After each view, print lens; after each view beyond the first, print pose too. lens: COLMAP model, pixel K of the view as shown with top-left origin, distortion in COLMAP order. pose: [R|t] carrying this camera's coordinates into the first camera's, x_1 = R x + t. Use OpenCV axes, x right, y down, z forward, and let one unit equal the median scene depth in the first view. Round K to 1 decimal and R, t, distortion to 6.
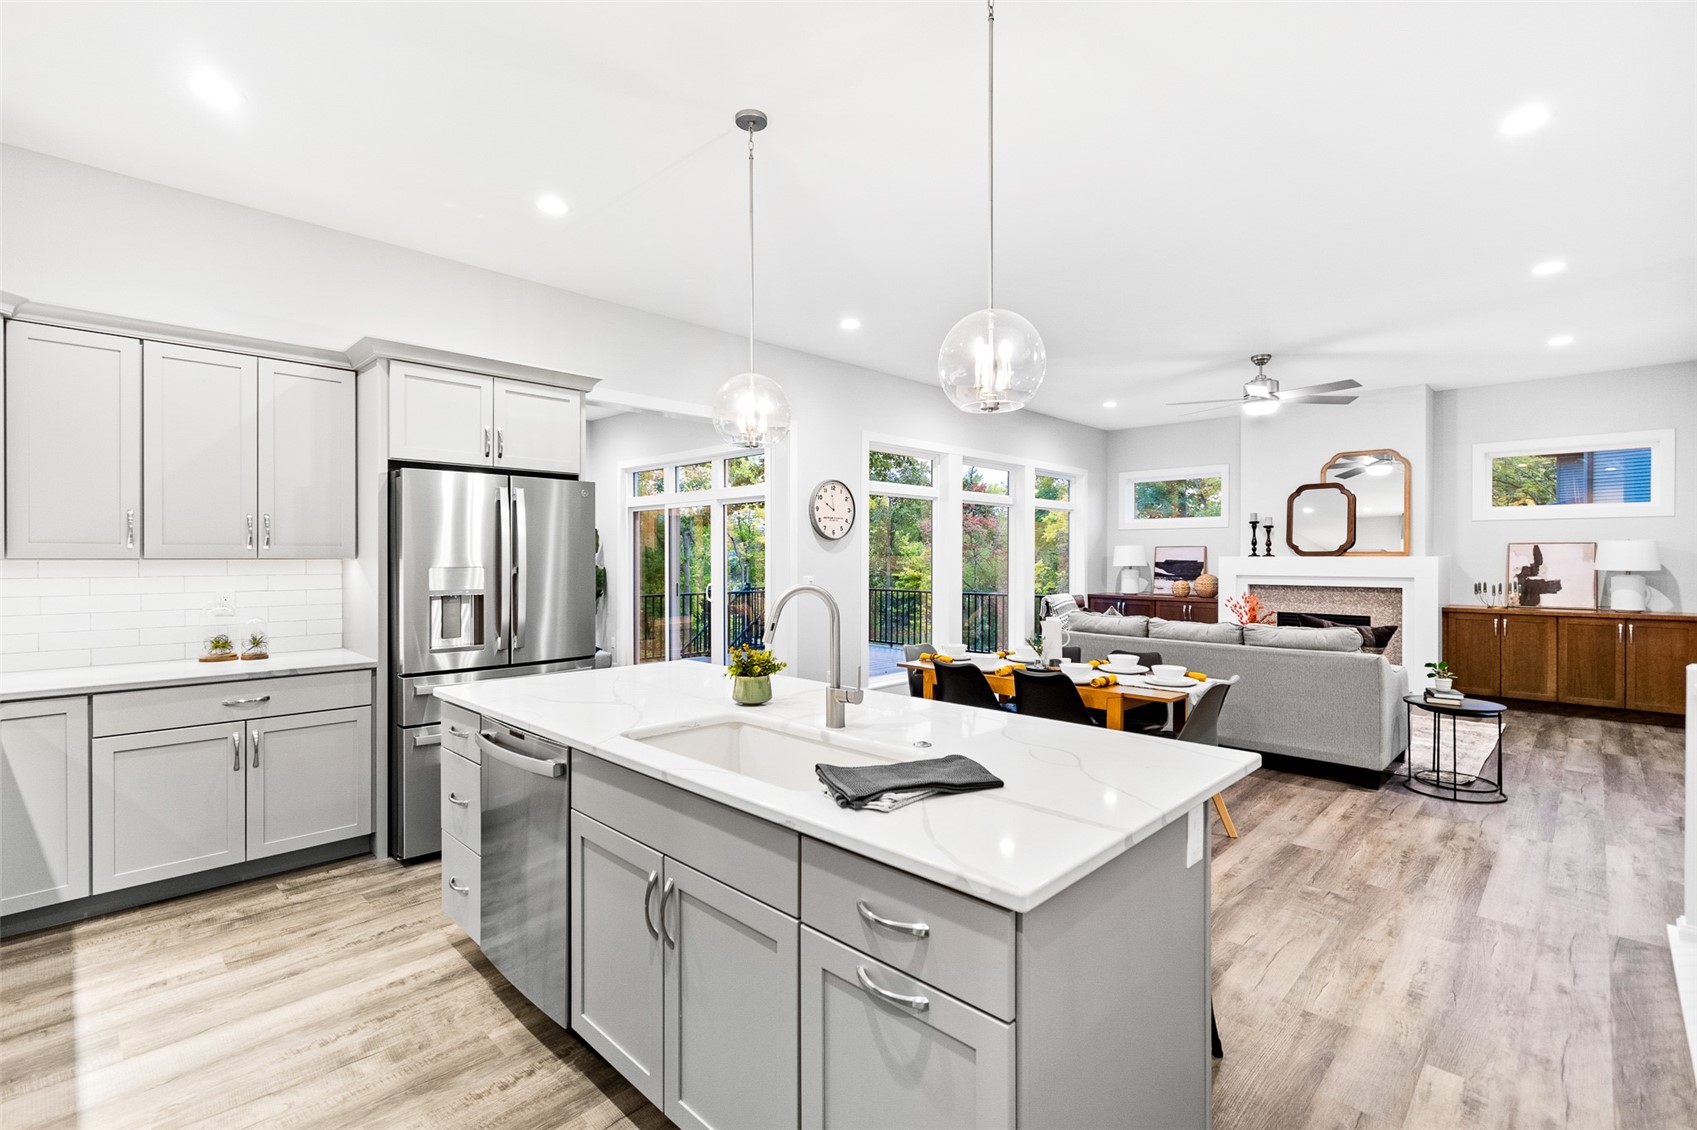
lens RADIAL K [[769.5, 0, 856.1], [0, 769.5, 555.5], [0, 0, 1]] dist [0.003202, 0.000012]
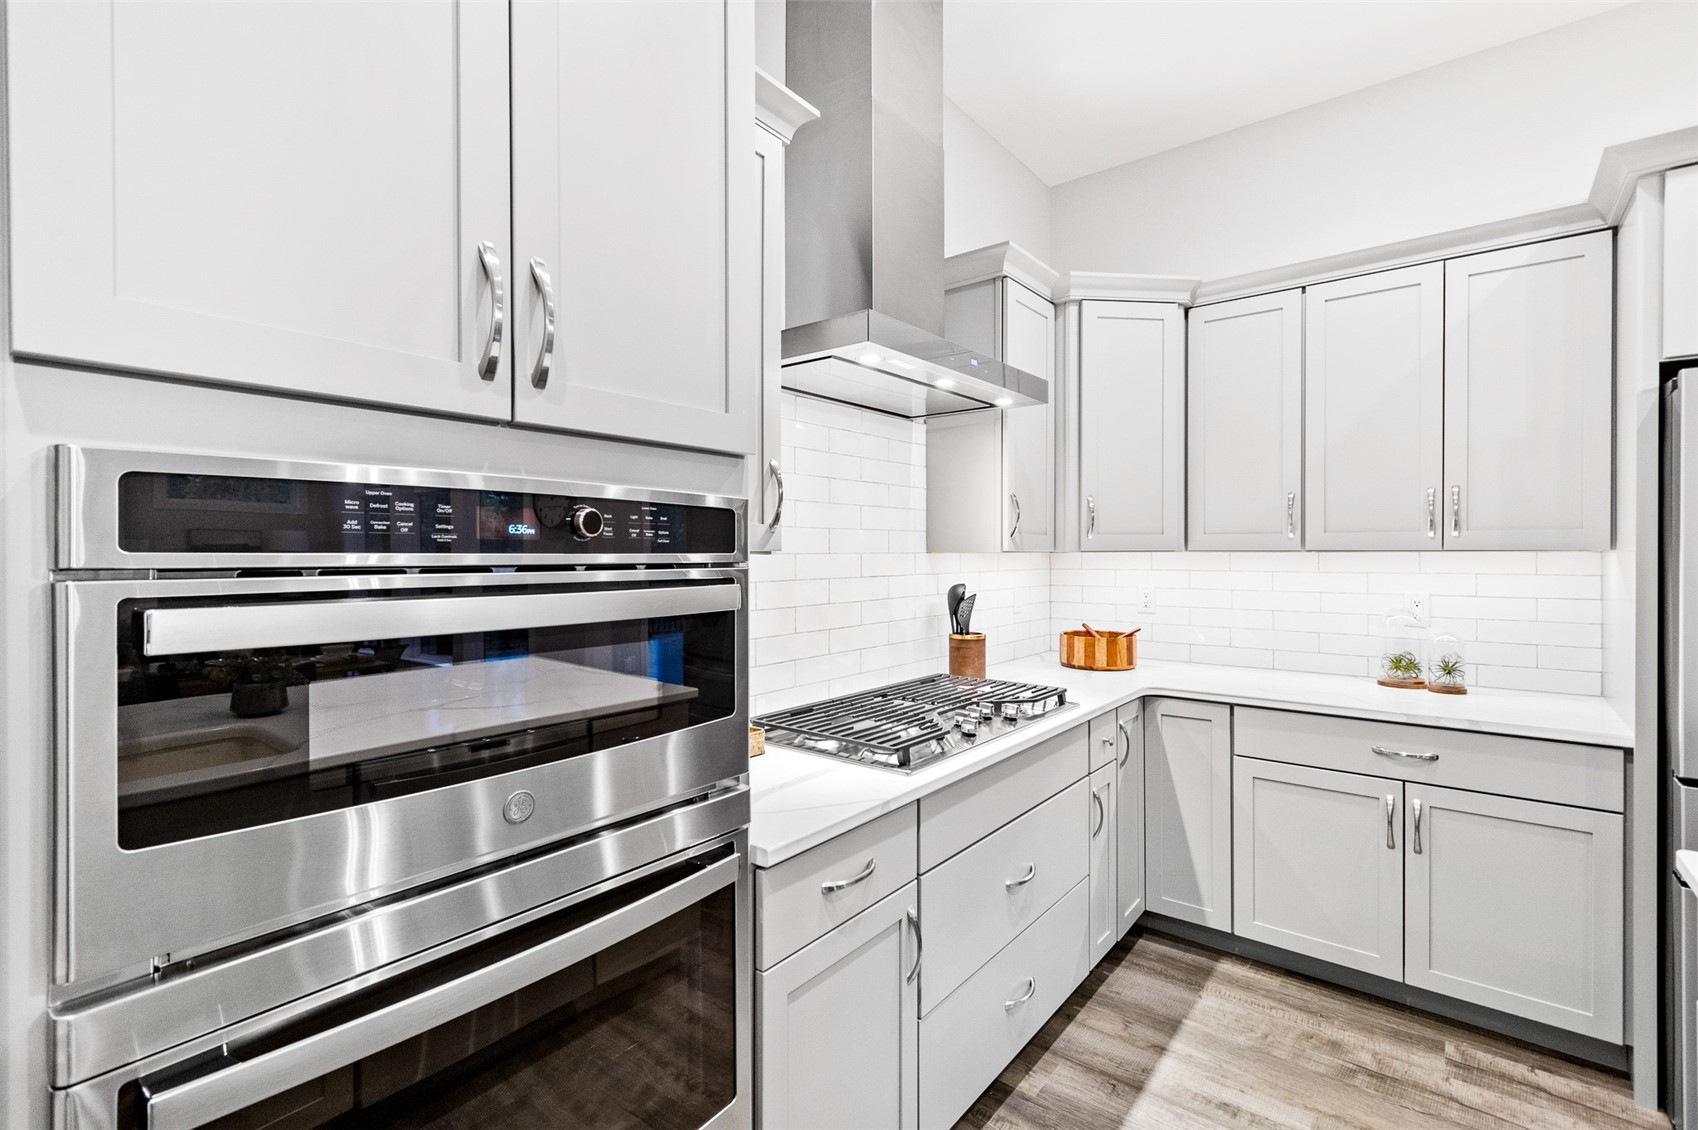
lens RADIAL K [[769.9, 0, 856.6], [0, 769.9, 555.5], [0, 0, 1]] dist [0.003202, 0.000012]
pose [[0.100912, 0.002605, -0.994892, -0.143755], [0.001054, 0.999996, 0.002725, 0.006845], [0.994895, -0.001323, 0.100909, 0.428584]]
